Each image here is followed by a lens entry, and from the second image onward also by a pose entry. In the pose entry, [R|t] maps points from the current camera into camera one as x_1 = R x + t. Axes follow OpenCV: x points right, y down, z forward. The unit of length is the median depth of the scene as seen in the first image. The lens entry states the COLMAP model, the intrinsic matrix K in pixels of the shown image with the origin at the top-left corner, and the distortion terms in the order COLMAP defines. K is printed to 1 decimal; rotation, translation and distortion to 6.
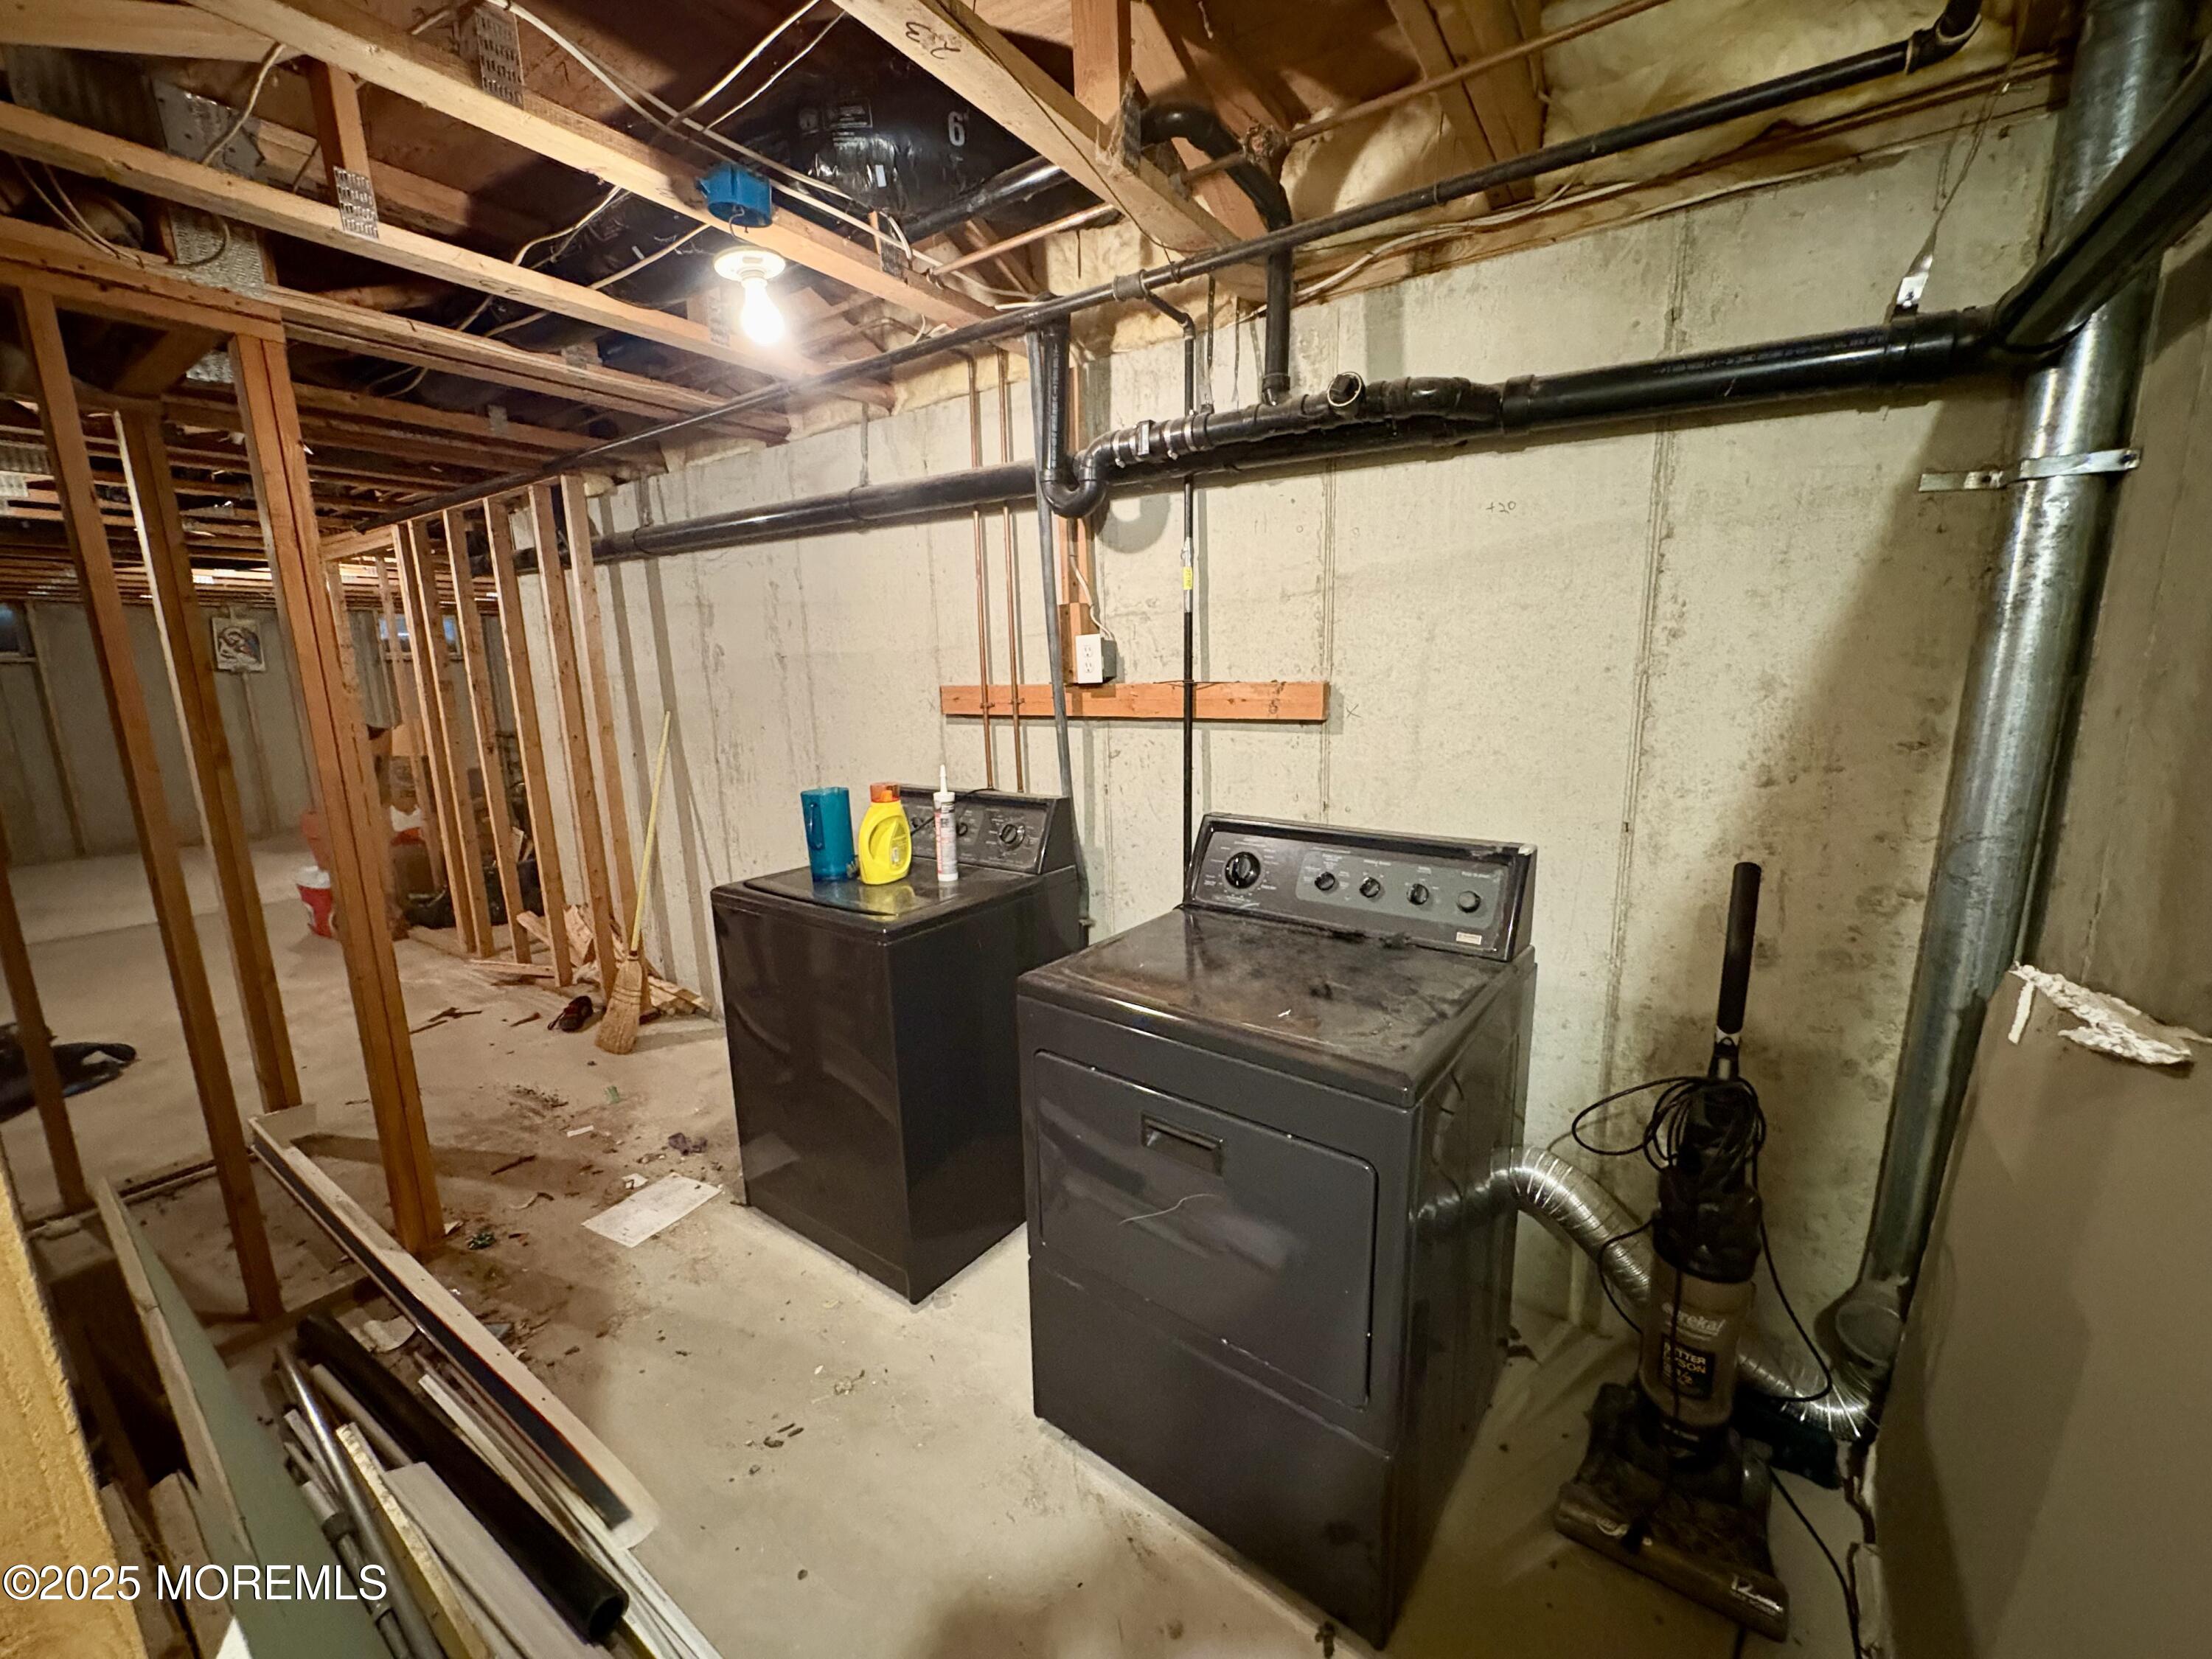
lens RADIAL K [[886.3, 0, 1100.7], [0, 886.3, 839.3], [0, 0, 1]] dist [0.003899, 0.000031]
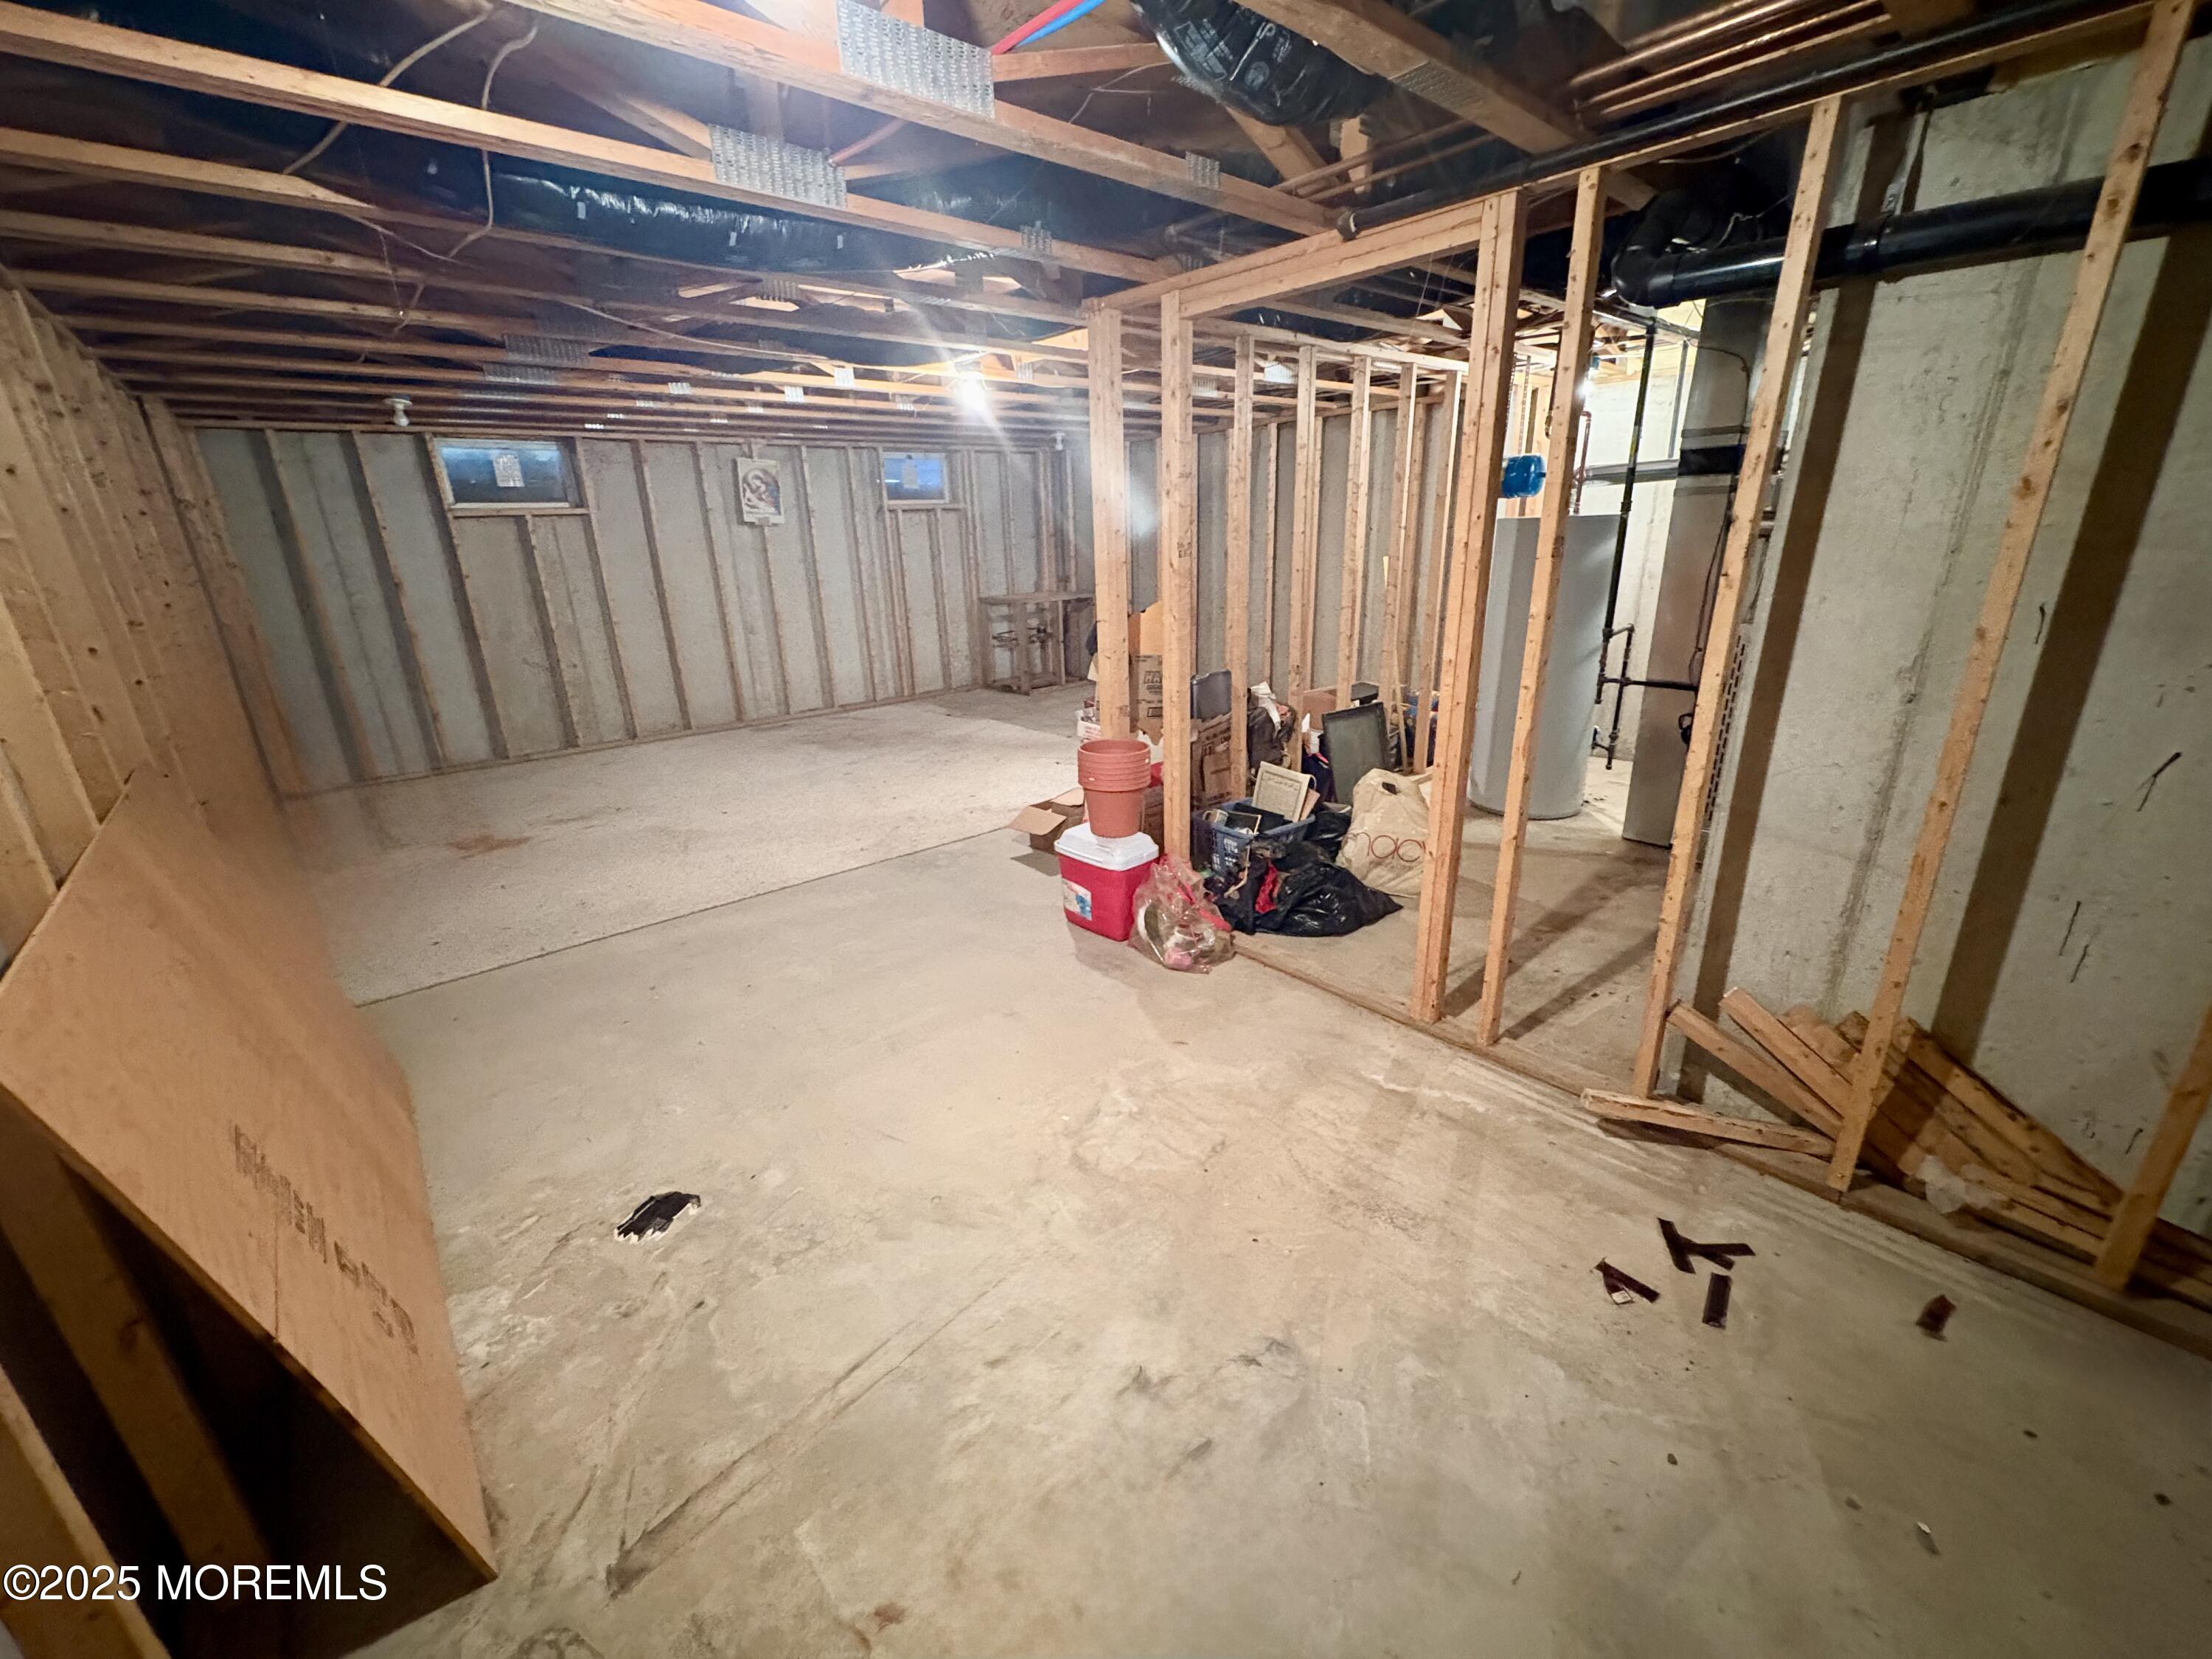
lens RADIAL K [[886.3, 0, 1110.6], [0, 886.3, 820.4], [0, 0, 1]] dist [0.003899, 0.000031]
pose [[0.972869, 0.068737, -0.220908, -0.498982], [-0.038051, 0.989381, 0.140277, -0.047067], [0.228204, -0.128065, 0.965154, 0.257932]]
